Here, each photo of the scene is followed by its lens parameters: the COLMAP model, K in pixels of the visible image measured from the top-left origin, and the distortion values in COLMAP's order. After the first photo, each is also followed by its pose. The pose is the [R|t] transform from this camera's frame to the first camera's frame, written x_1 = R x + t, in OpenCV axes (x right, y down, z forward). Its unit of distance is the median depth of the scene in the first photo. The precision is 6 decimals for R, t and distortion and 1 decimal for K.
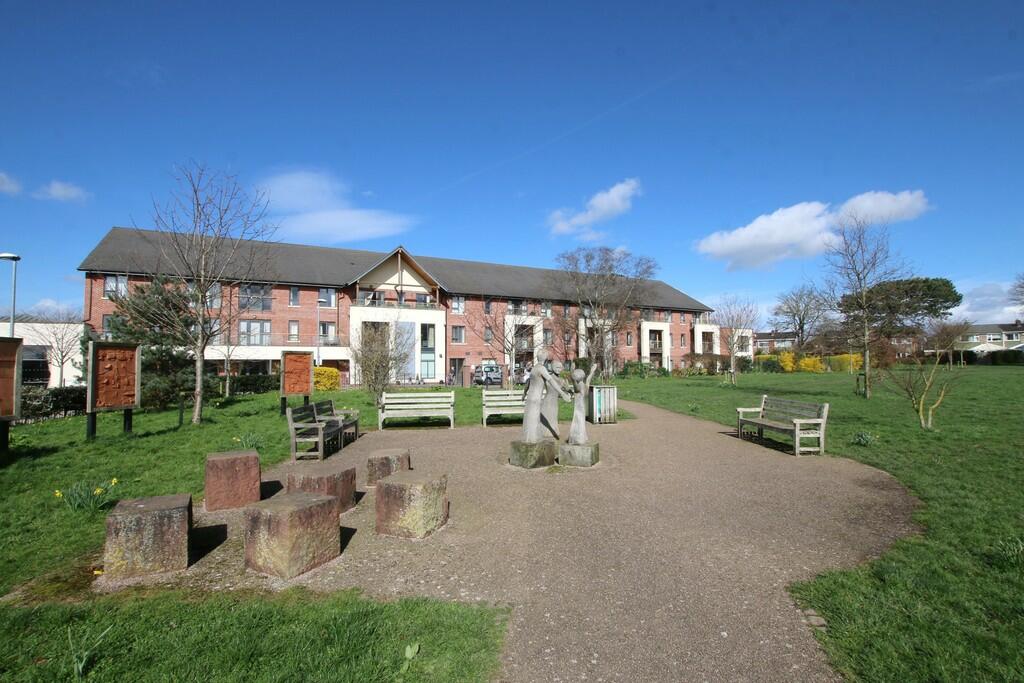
lens RADIAL K [[476.0, 0, 512.0], [0, 476.0, 341.5], [0, 0, 1]] dist [-0.013916, 0.001325]
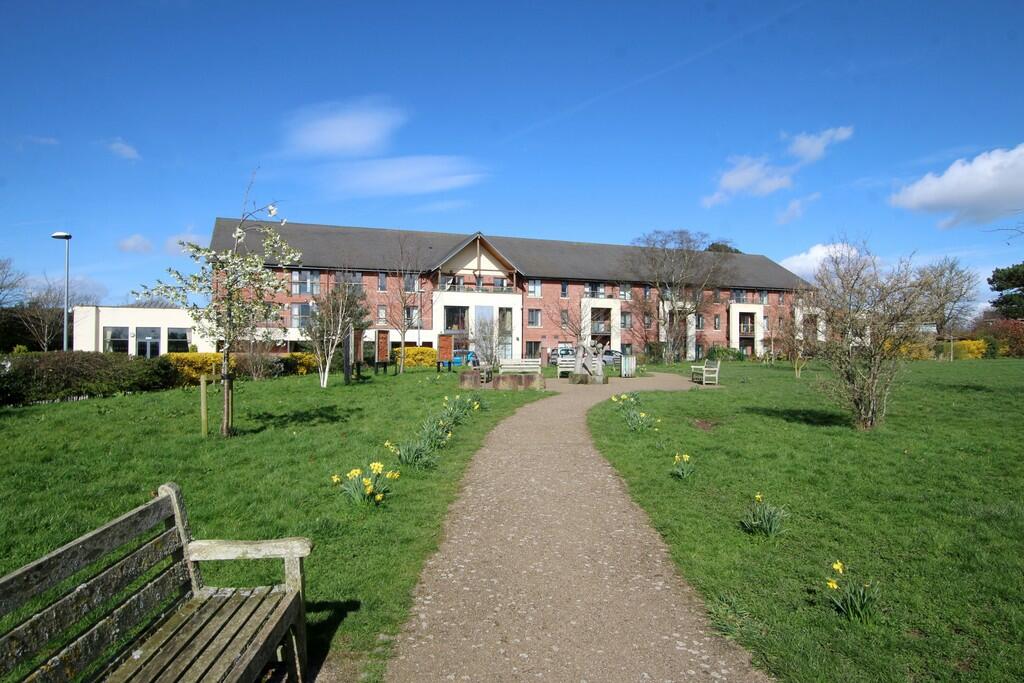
lens RADIAL K [[658.1, 0, 512.0], [0, 658.1, 341.5], [0, 0, 1]] dist [-0.000197, 0.000050]
pose [[0.991010, 0.007390, -0.133580, 0.026132], [-0.003165, 0.999489, 0.031815, -0.008937], [0.133747, -0.031106, 0.990527, -0.387785]]
